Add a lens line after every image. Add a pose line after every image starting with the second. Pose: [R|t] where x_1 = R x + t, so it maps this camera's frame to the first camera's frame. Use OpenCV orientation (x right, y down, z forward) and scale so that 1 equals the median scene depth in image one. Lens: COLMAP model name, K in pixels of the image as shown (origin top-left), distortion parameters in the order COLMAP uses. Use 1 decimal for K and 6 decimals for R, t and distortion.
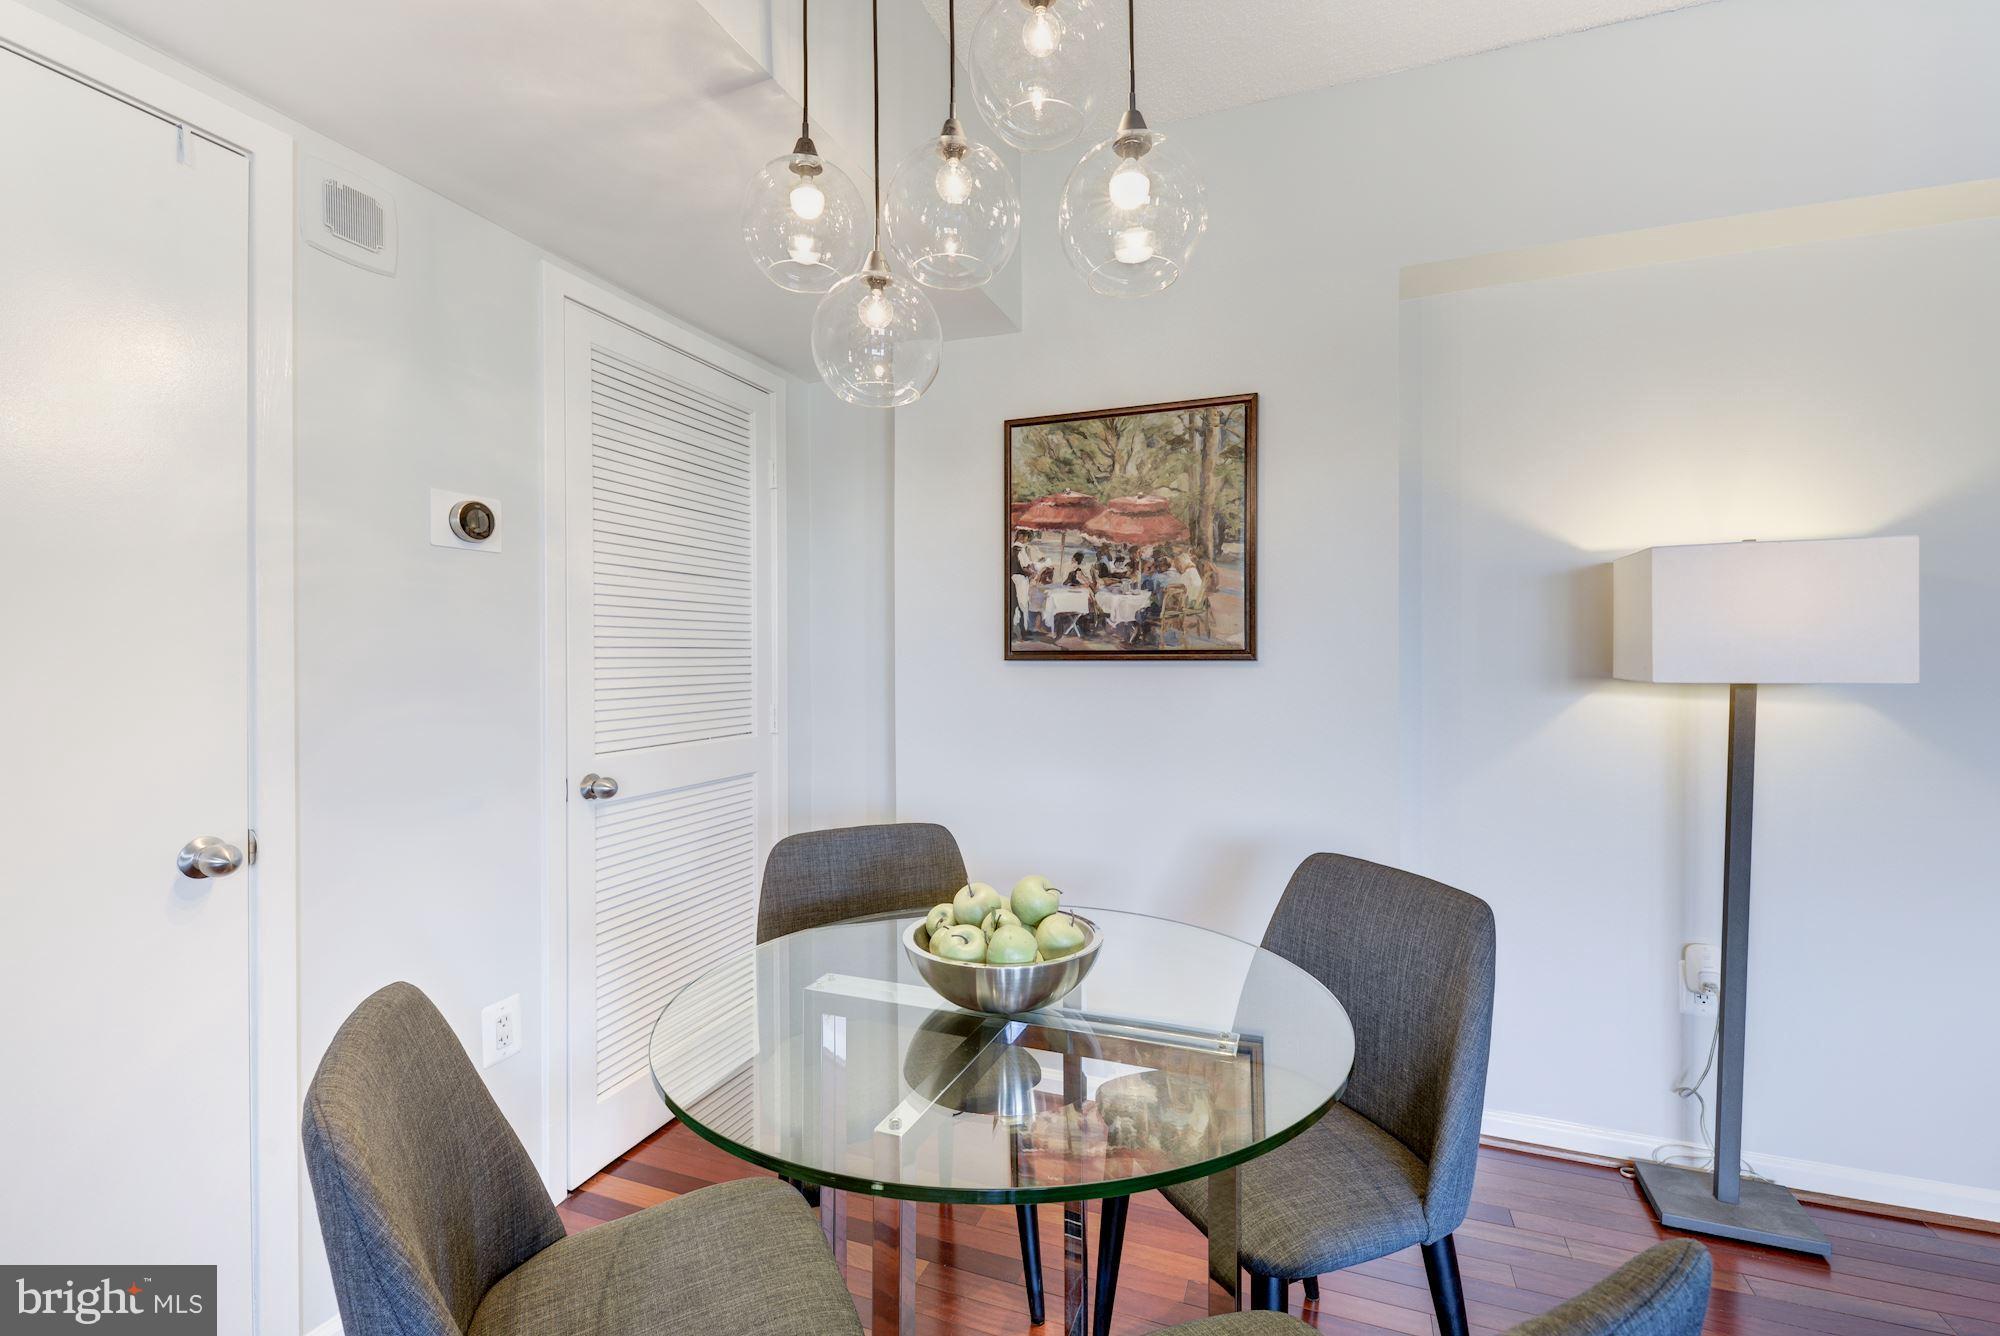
lens RADIAL K [[867.7, 0, 1031.1], [0, 867.7, 663.0], [0, 0, 1]] dist [0.001379, 0.003230]
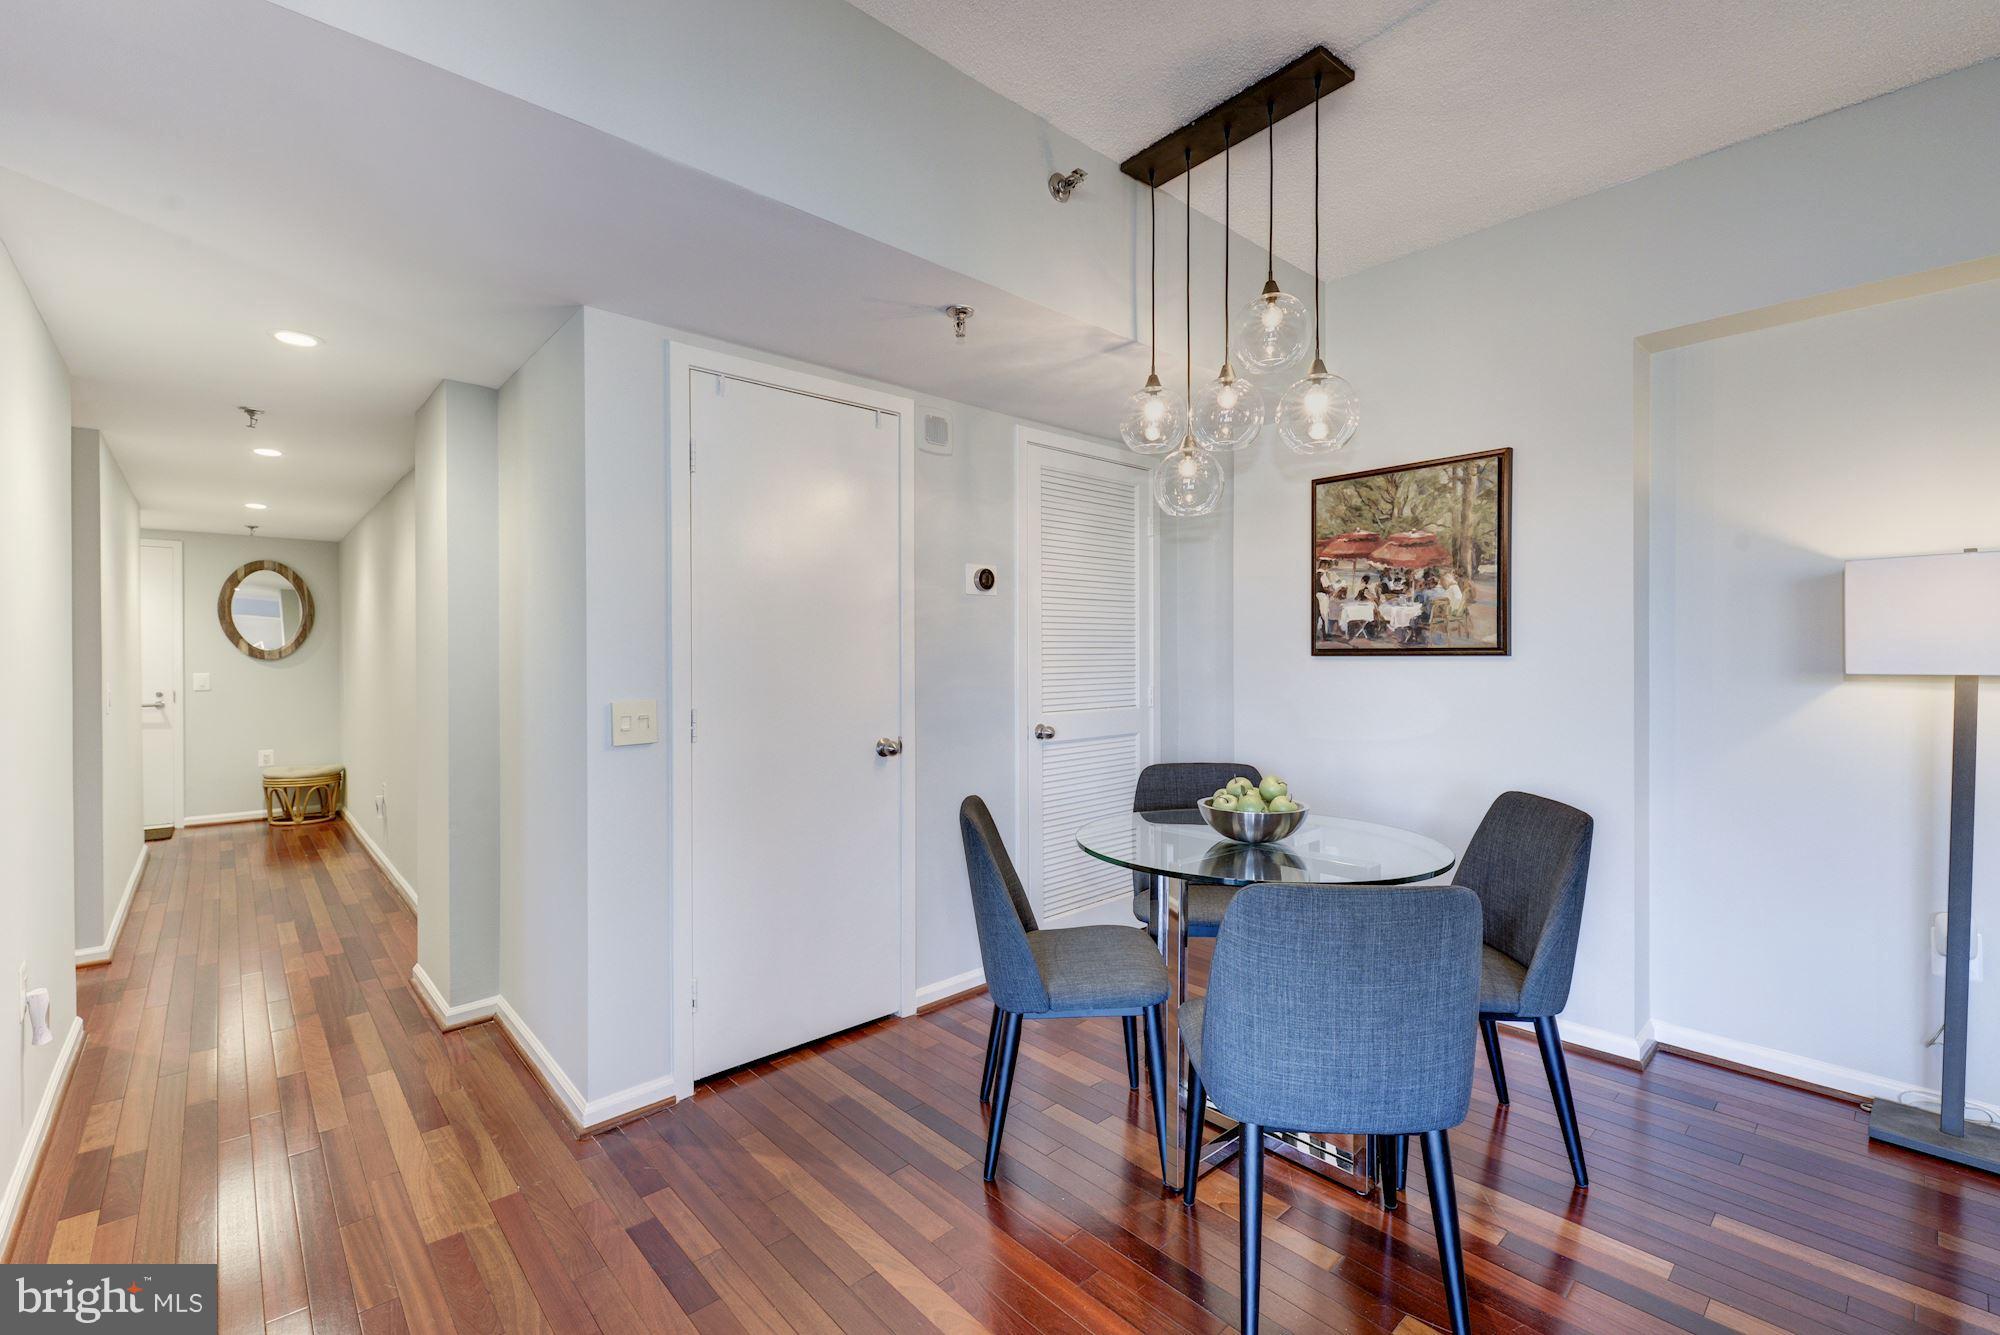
lens RADIAL K [[867.7, 0, 1010.1], [0, 867.7, 660.9], [0, 0, 1]] dist [0.001379, 0.003230]
pose [[0.888523, 0.002752, -0.458825, 0.192044], [-0.000641, 0.999988, 0.004756, -0.001021], [0.458832, -0.003931, 0.888514, -0.472853]]
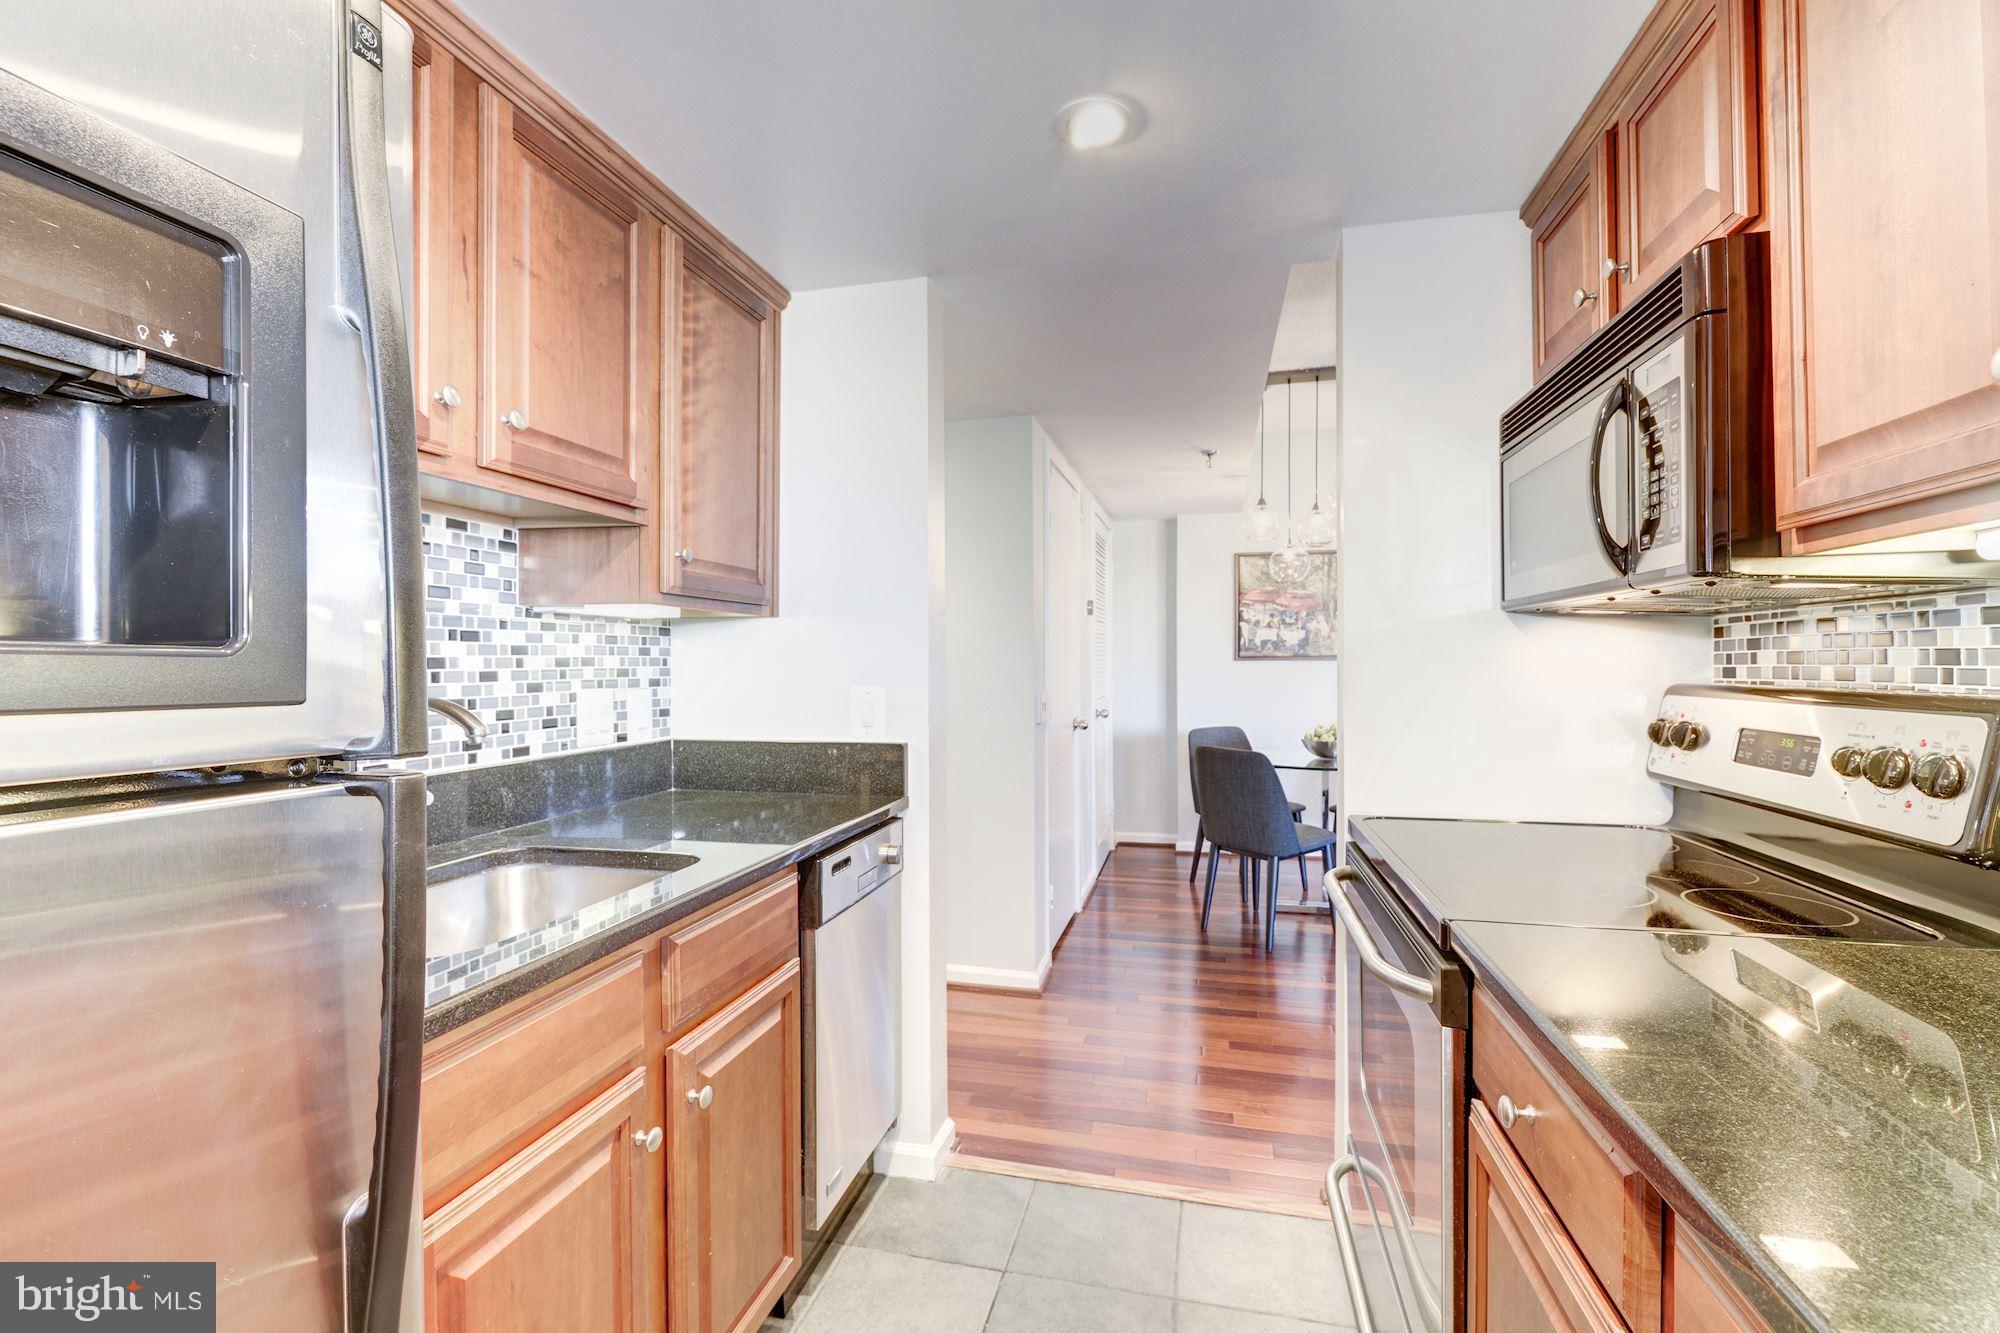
lens RADIAL K [[867.7, 0, 1018.2], [0, 867.7, 663.4], [0, 0, 1]] dist [0.001379, 0.003230]
pose [[0.993282, -0.000516, 0.115715, -0.931423], [0.000328, 0.999999, 0.001644, 0.001621], [-0.115716, -0.001595, 0.993281, -1.282216]]
